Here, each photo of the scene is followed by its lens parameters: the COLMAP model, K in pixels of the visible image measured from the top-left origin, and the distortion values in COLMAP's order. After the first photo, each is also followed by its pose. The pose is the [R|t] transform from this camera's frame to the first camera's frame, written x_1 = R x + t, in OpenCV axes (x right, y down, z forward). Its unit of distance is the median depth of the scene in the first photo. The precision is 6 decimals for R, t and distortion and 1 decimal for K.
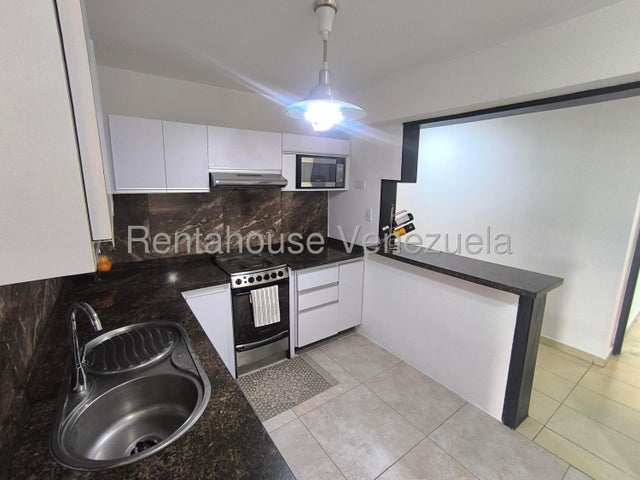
lens RADIAL K [[291.9, 0, 320.0], [0, 291.9, 240.0], [0, 0, 1]] dist [-0.000381, -0.000185]
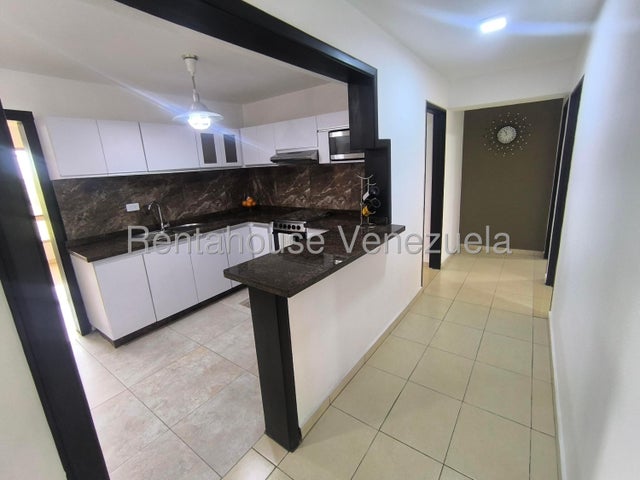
lens RADIAL K [[291.9, 0, 320.0], [0, 291.9, 240.0], [0, 0, 1]] dist [-0.000381, -0.000185]
pose [[0.315306, 0.214908, -0.924336, 1.040567], [-0.141875, 0.973749, 0.178001, -0.072230], [0.938325, 0.075015, 0.337519, 0.602585]]
